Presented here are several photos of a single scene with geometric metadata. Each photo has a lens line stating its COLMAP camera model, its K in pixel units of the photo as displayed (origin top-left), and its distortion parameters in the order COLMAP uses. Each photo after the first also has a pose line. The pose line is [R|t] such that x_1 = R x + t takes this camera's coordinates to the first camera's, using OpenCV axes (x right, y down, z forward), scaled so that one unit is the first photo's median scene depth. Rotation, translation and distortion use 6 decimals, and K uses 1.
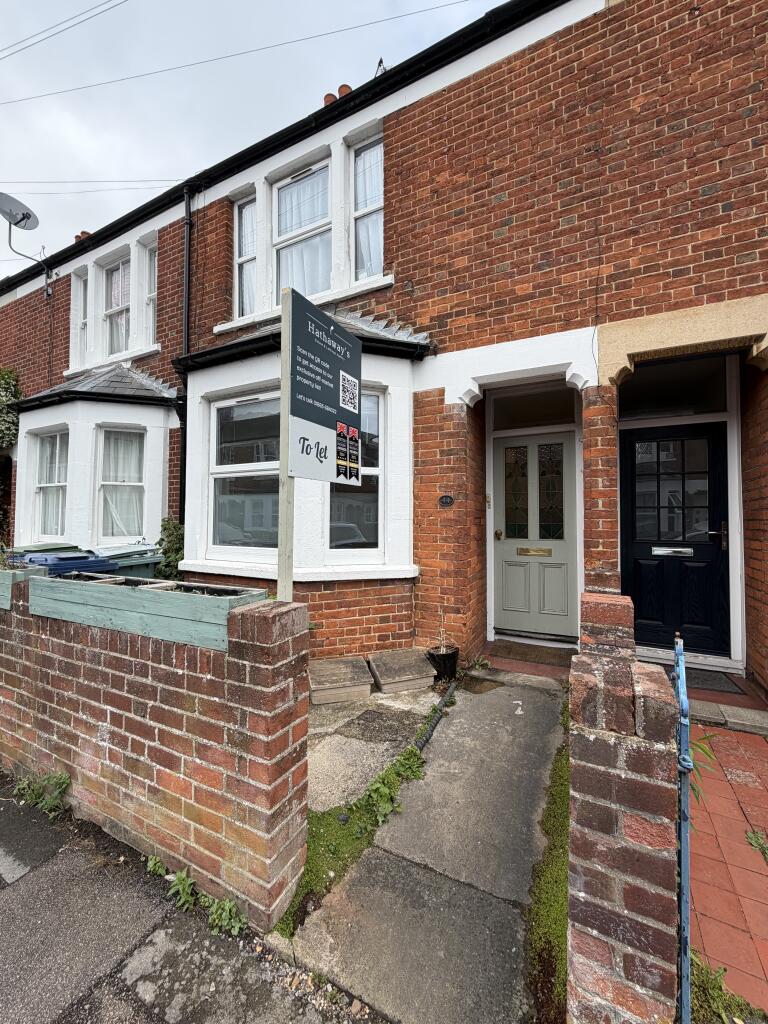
lens RADIAL K [[407.7, 0, 384.9], [0, 407.7, 510.7], [0, 0, 1]] dist [-0.000604, 0.000109]
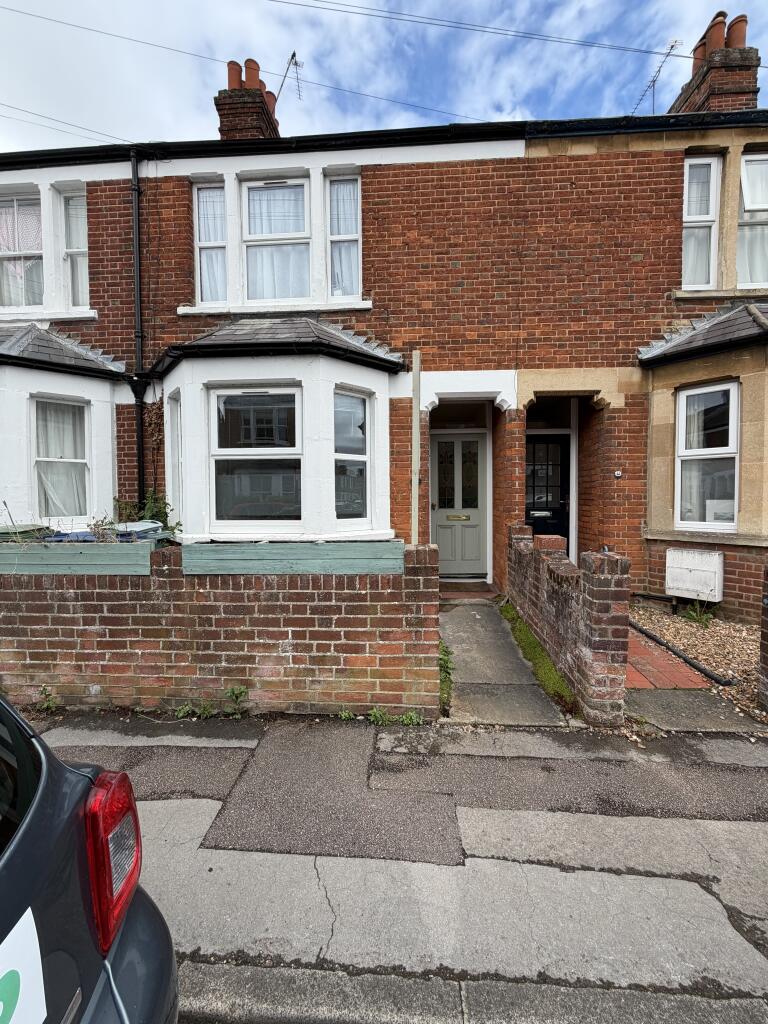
lens RADIAL K [[407.7, 0, 384.0], [0, 407.7, 512.5], [0, 0, 1]] dist [-0.000604, 0.000109]
pose [[0.917703, -0.026056, 0.396412, -0.495286], [0.001418, 0.998055, 0.062320, -0.005913], [-0.397265, -0.056629, 0.915955, -0.221078]]
